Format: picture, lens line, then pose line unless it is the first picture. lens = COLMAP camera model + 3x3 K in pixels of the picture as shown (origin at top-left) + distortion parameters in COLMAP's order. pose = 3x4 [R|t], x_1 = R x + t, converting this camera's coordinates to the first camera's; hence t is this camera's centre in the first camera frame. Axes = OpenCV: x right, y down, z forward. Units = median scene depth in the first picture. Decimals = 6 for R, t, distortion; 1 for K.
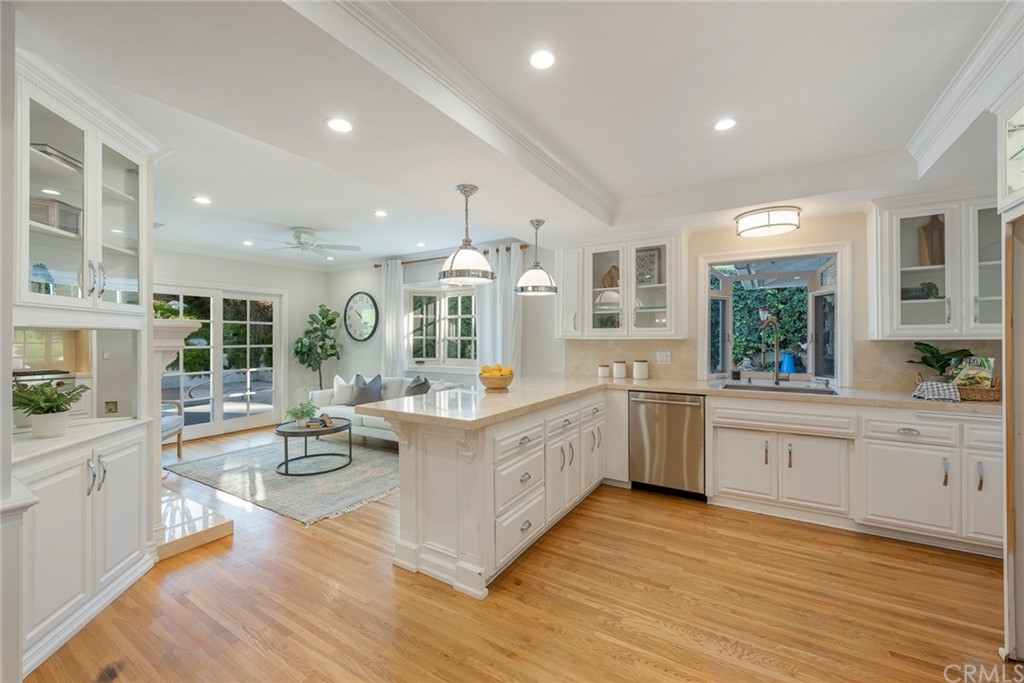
lens RADIAL K [[415.2, 0, 511.5], [0, 415.2, 340.1], [0, 0, 1]] dist [0.000340, 0.000005]
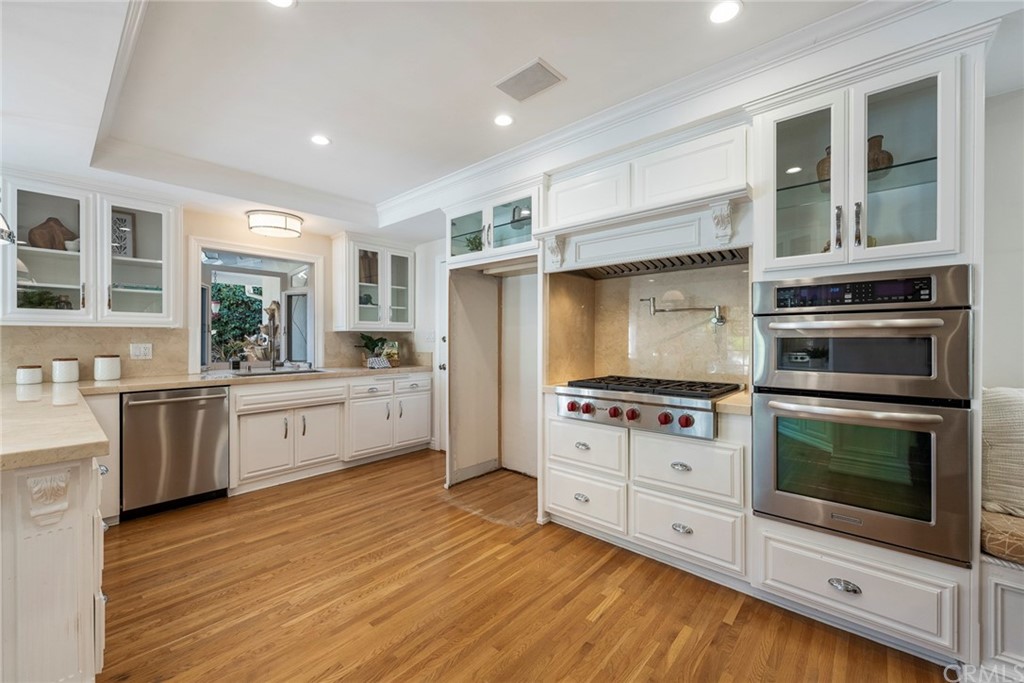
lens RADIAL K [[410.7, 0, 512.0], [0, 410.7, 341.5], [0, 0, 1]] dist [0.000070, 0.000347]
pose [[0.172065, -0.005391, 0.985071, -0.304990], [0.002196, 0.999985, 0.005089, 0.022526], [-0.985083, 0.001288, 0.172074, 0.153184]]
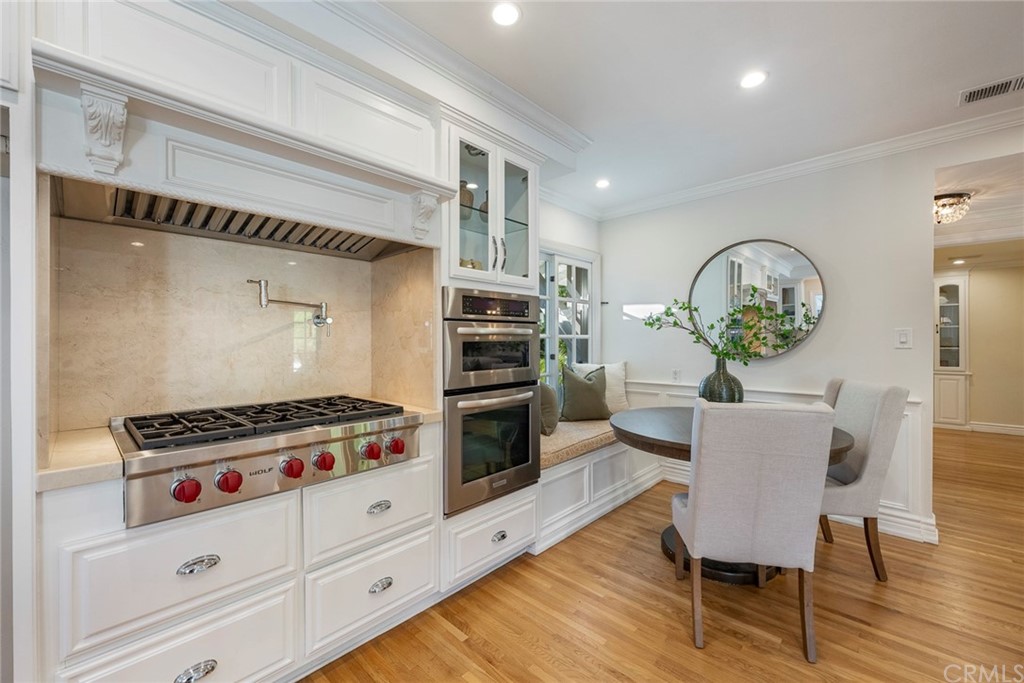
lens RADIAL K [[410.7, 0, 512.0], [0, 410.7, 341.5], [0, 0, 1]] dist [0.000070, 0.000347]
pose [[-0.980173, 0.004190, 0.198101, 0.053227], [0.005454, 0.999968, 0.005833, 0.018415], [-0.198070, 0.006798, -0.980164, 0.418226]]
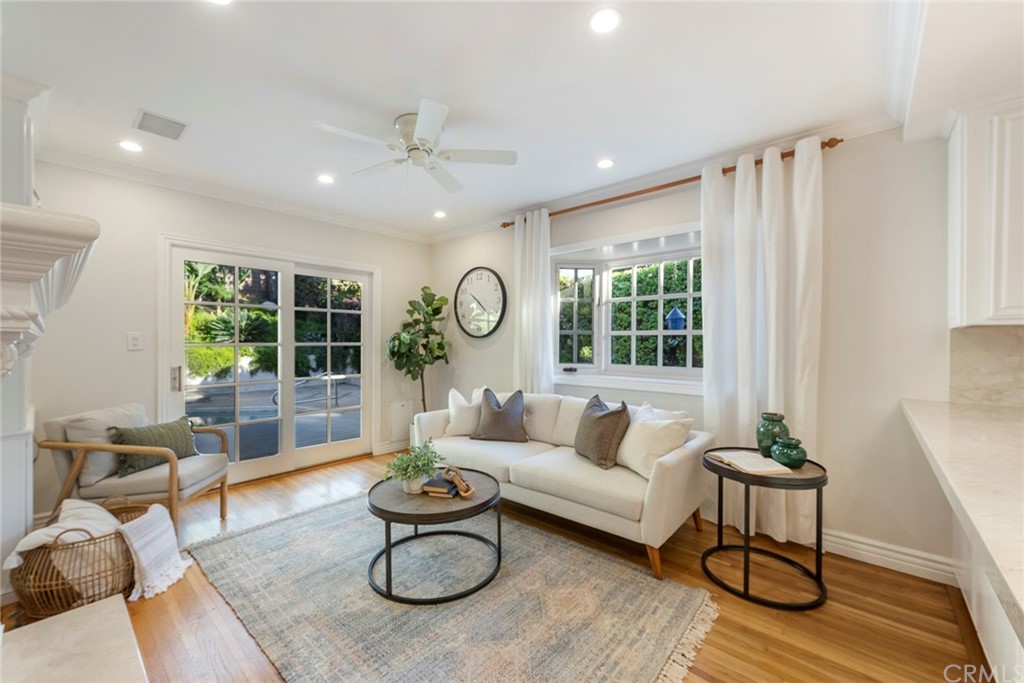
lens RADIAL K [[410.7, 0, 512.0], [0, 410.7, 341.5], [0, 0, 1]] dist [0.000070, 0.000347]
pose [[0.986711, 0.001627, -0.162480, -0.324071], [-0.002417, 0.999986, -0.004663, 0.019142], [0.162470, 0.004994, 0.986701, 0.549247]]
